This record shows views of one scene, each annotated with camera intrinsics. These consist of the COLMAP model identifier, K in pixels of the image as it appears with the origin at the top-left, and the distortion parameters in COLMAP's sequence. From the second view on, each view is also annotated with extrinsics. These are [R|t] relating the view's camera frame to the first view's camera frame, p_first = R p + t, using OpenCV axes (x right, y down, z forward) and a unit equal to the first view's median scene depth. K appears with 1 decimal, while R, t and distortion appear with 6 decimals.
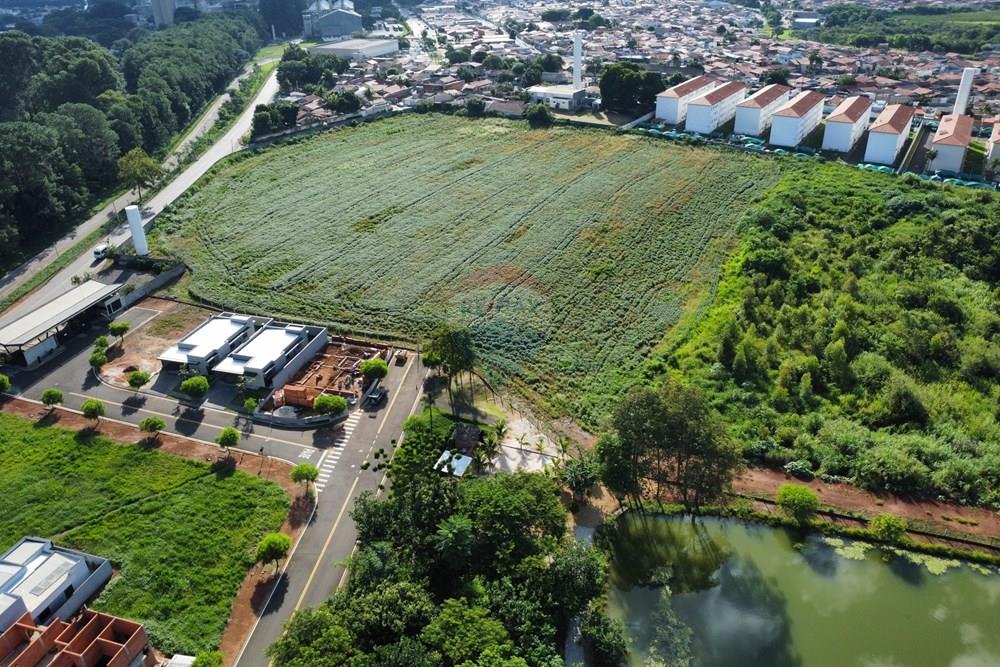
lens RADIAL K [[731.4, 0, 497.6], [0, 731.4, 332.1], [0, 0, 1]] dist [-0.032772, -0.005361]
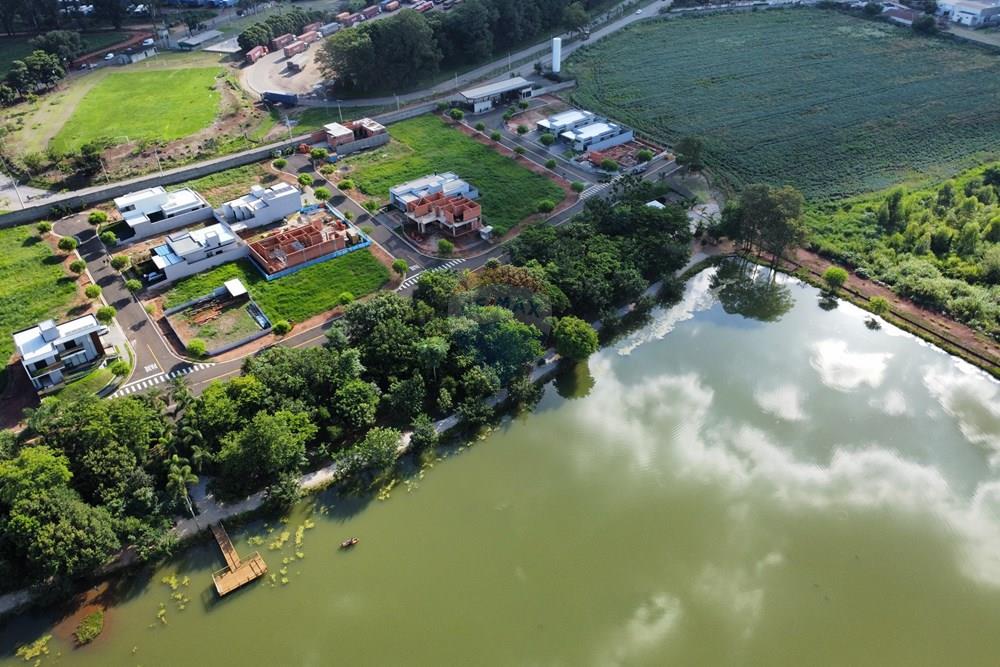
lens RADIAL K [[731.4, 0, 497.6], [0, 731.4, 332.1], [0, 0, 1]] dist [-0.032772, -0.005361]
pose [[0.809393, 0.342992, -0.476696, 0.296958], [-0.270816, 0.938253, 0.215267, 0.098766], [0.521096, -0.045139, 0.852303, -0.362283]]
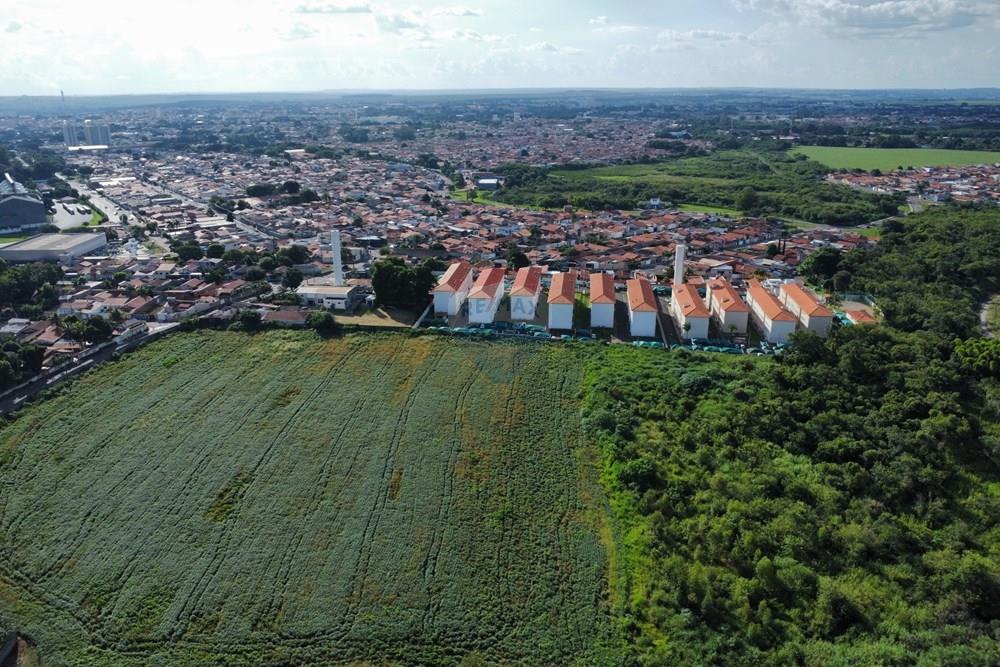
lens RADIAL K [[731.4, 0, 497.6], [0, 731.4, 332.1], [0, 0, 1]] dist [-0.032772, -0.005361]
pose [[0.900063, -0.118726, 0.419274, -0.210968], [0.190032, 0.972799, -0.132476, -0.165155], [-0.392141, 0.198913, 0.898142, 0.060895]]
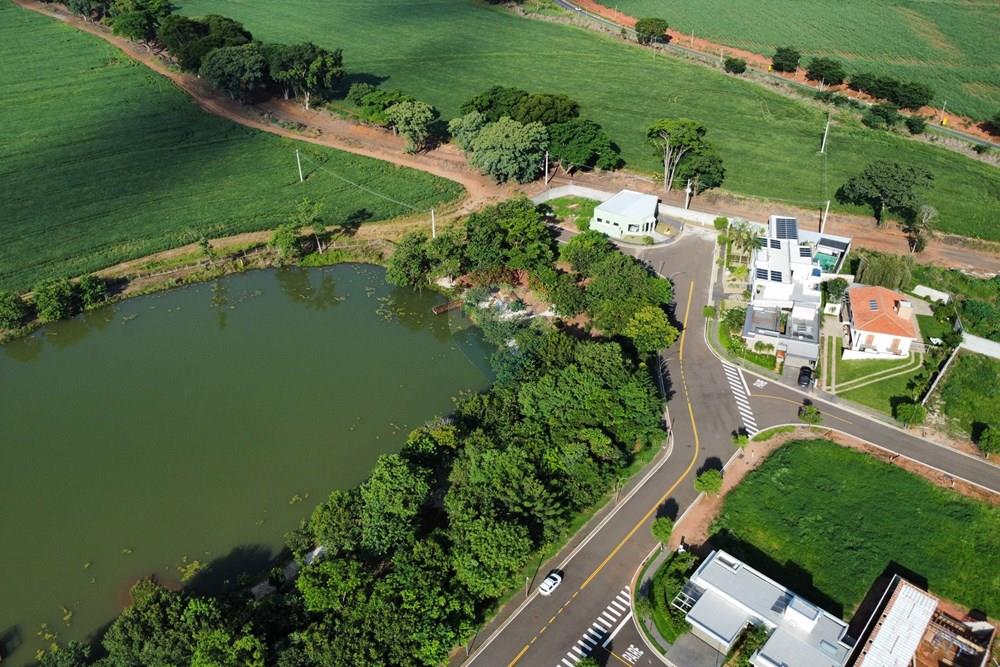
lens RADIAL K [[731.4, 0, 497.6], [0, 731.4, 332.1], [0, 0, 1]] dist [-0.032772, -0.005361]
pose [[-0.896302, -0.215561, 0.387526, -0.429327], [0.236487, 0.506901, 0.828930, 0.034926], [-0.375123, 0.834616, -0.403359, -0.146854]]
